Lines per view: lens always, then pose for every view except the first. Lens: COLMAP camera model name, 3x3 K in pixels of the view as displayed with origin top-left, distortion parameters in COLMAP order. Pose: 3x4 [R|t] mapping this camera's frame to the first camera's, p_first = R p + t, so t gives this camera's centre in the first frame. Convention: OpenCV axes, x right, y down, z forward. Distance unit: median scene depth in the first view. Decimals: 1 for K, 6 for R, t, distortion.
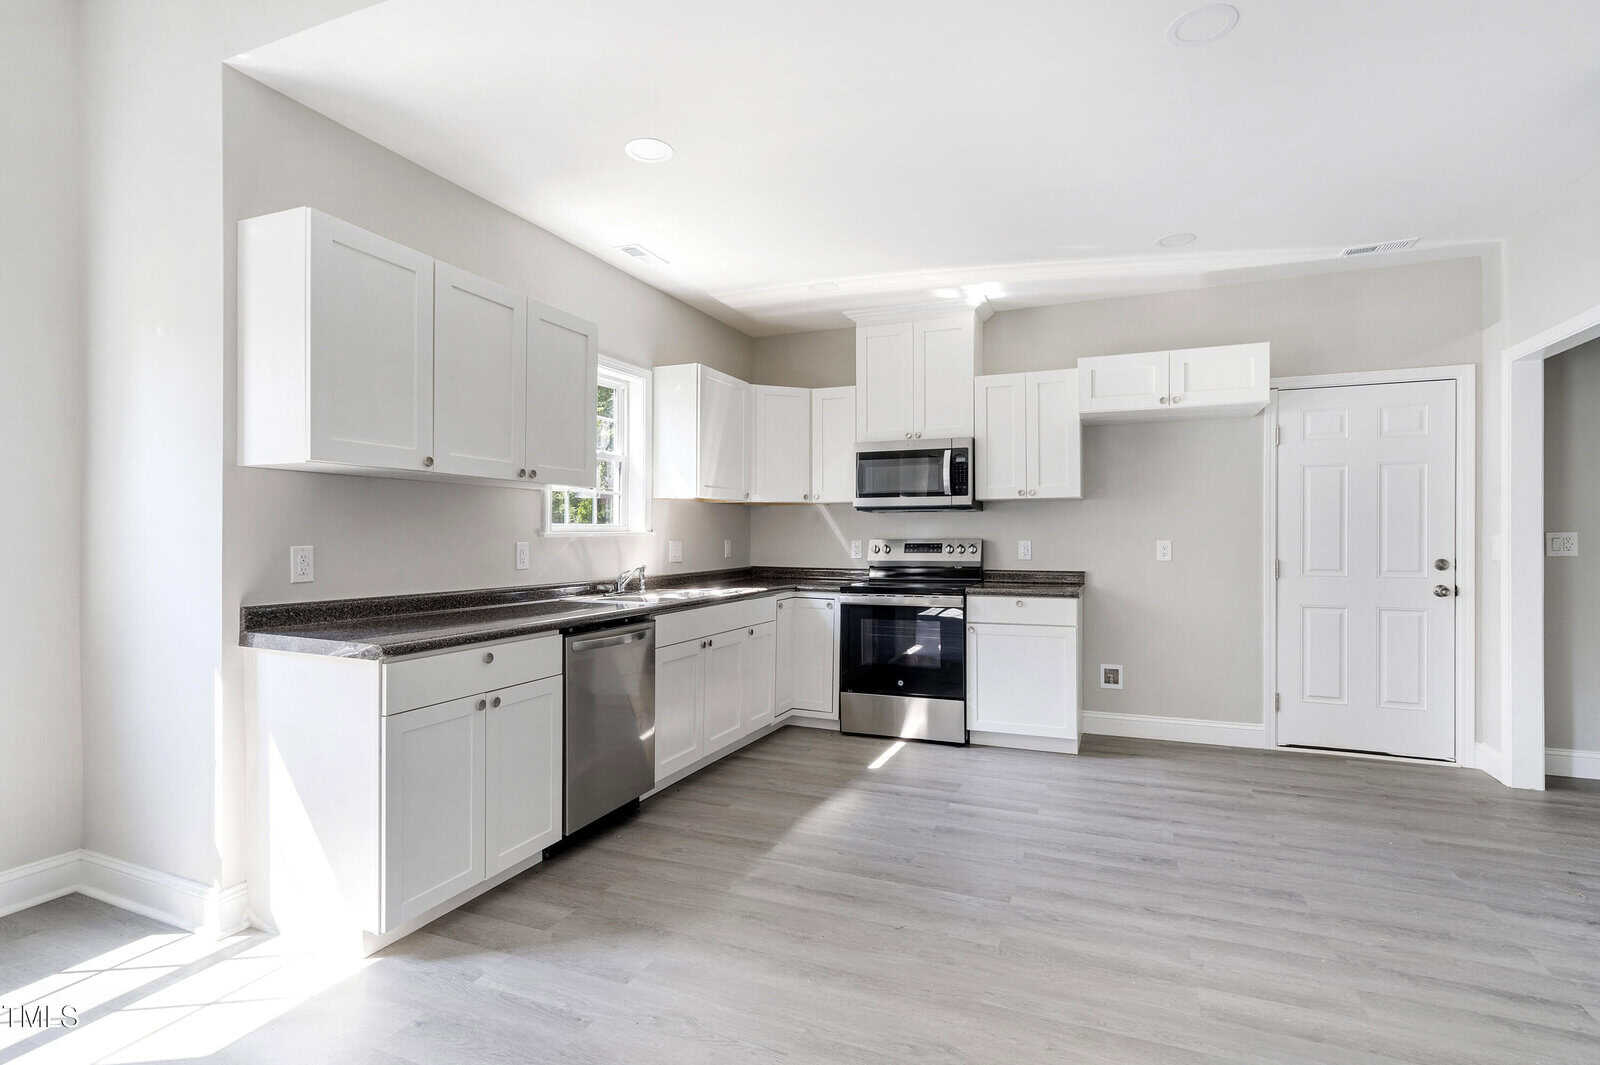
lens RADIAL K [[776.8, 0, 800.0], [0, 776.8, 532.5], [0, 0, 1]] dist [0.001762, 0.000297]
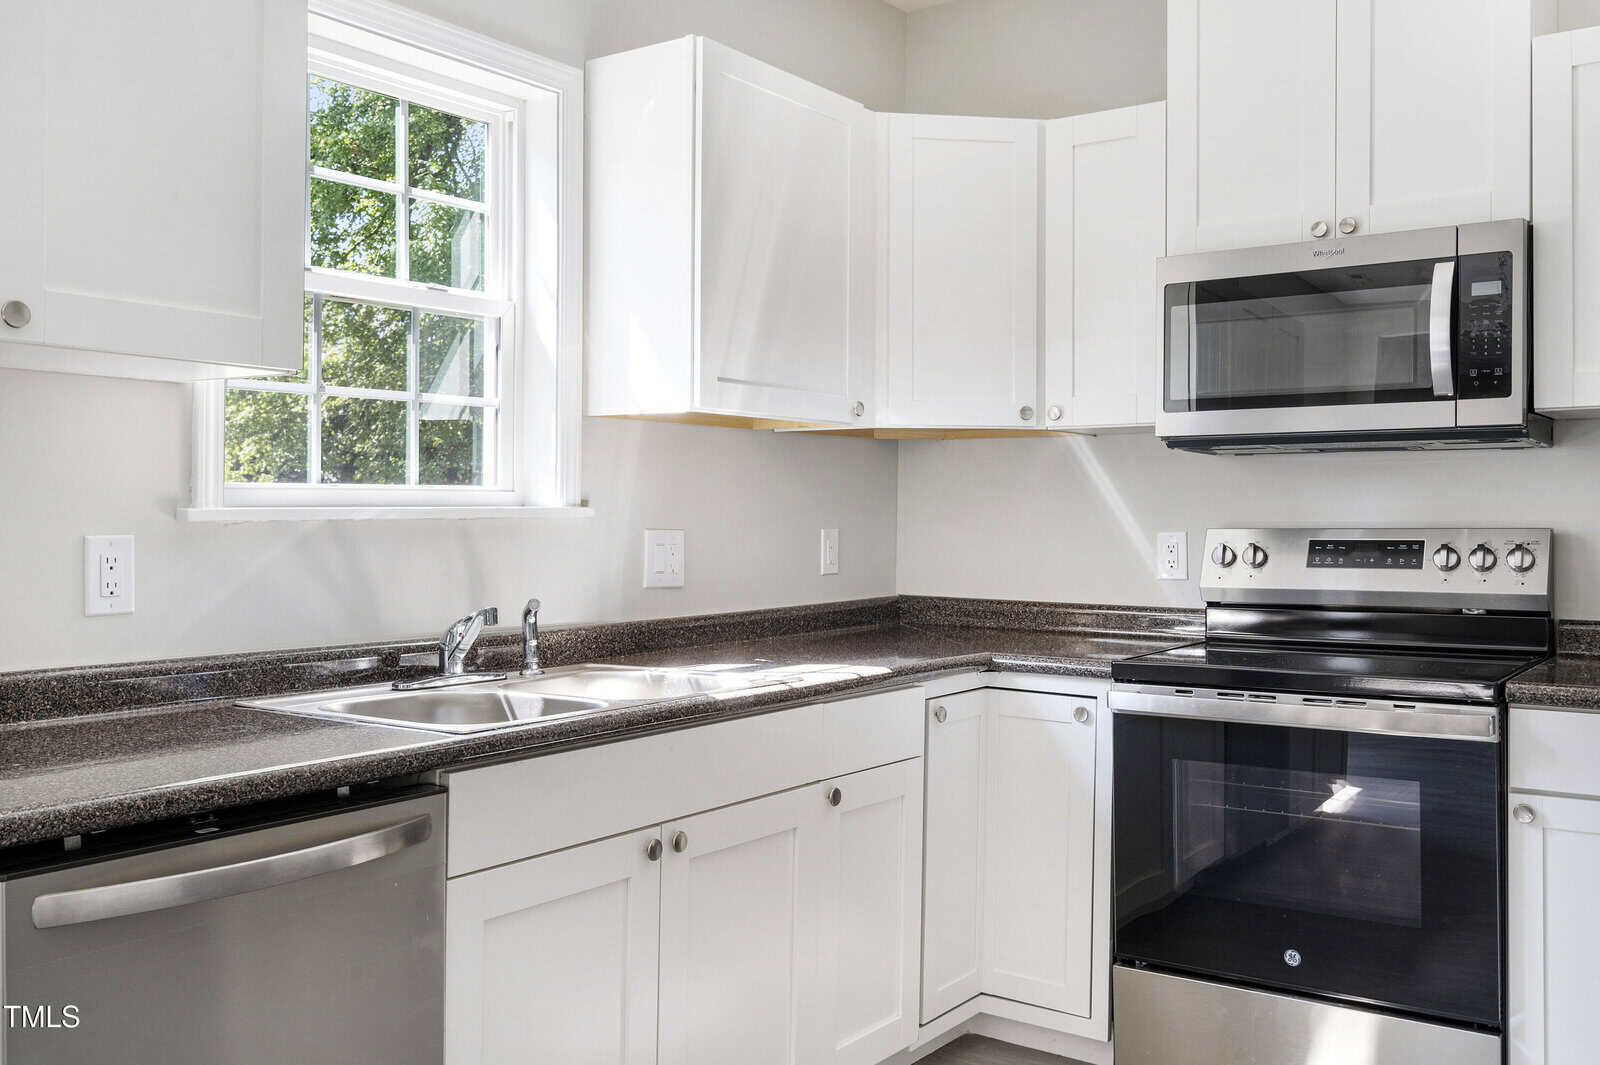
lens RADIAL K [[1439.4, 0, 798.3], [0, 1439.4, 513.1], [0, 0, 1]] dist [0.015651, -0.006539]
pose [[0.975937, 0.001715, -0.218045, 0.056715], [-0.001427, 0.999998, 0.001479, 0.001098], [0.218047, -0.001132, 0.975938, 0.344751]]
